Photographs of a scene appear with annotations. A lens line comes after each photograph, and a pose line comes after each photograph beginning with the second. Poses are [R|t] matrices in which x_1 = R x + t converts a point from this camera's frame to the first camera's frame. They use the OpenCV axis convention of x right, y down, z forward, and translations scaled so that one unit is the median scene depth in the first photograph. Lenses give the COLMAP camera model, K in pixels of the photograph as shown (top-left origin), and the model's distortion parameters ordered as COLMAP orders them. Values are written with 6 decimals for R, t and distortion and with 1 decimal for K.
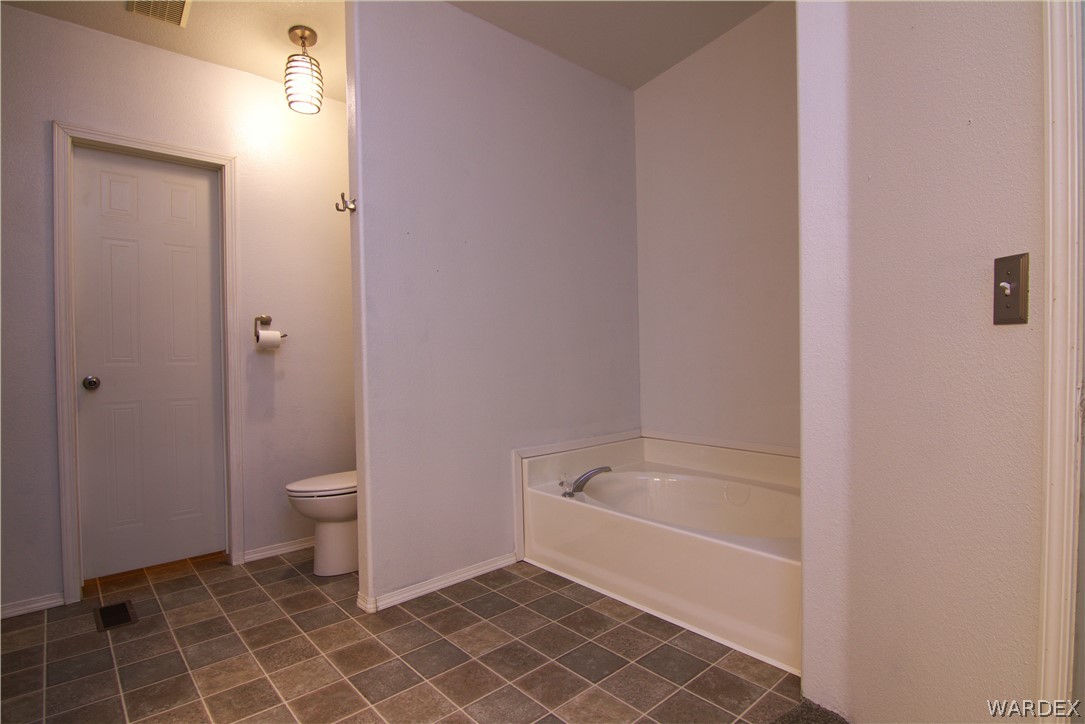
lens RADIAL K [[556.1, 0, 545.0], [0, 556.1, 358.8], [0, 0, 1]] dist [-0.000424, -0.000914]
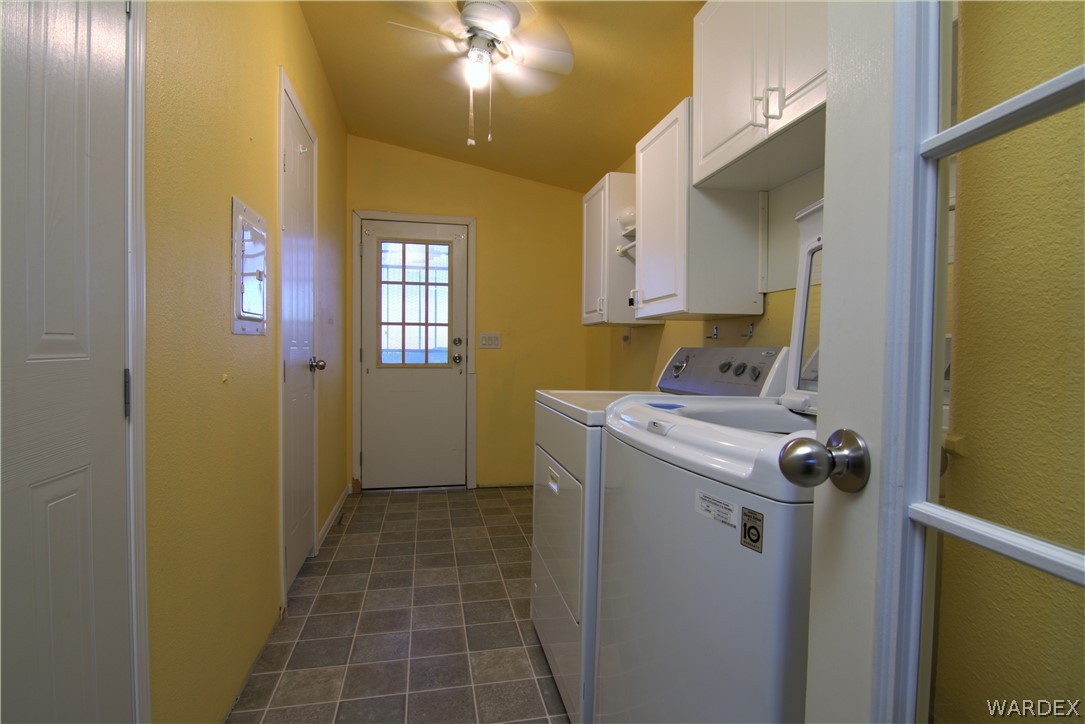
lens RADIAL K [[556.1, 0, 545.0], [0, 556.1, 358.8], [0, 0, 1]] dist [-0.000424, -0.000914]
pose [[-0.493299, 0.027364, -0.869429, 0.397270], [-0.006871, 0.999351, 0.035351, -0.010919], [0.869833, 0.023412, -0.492791, 1.637132]]
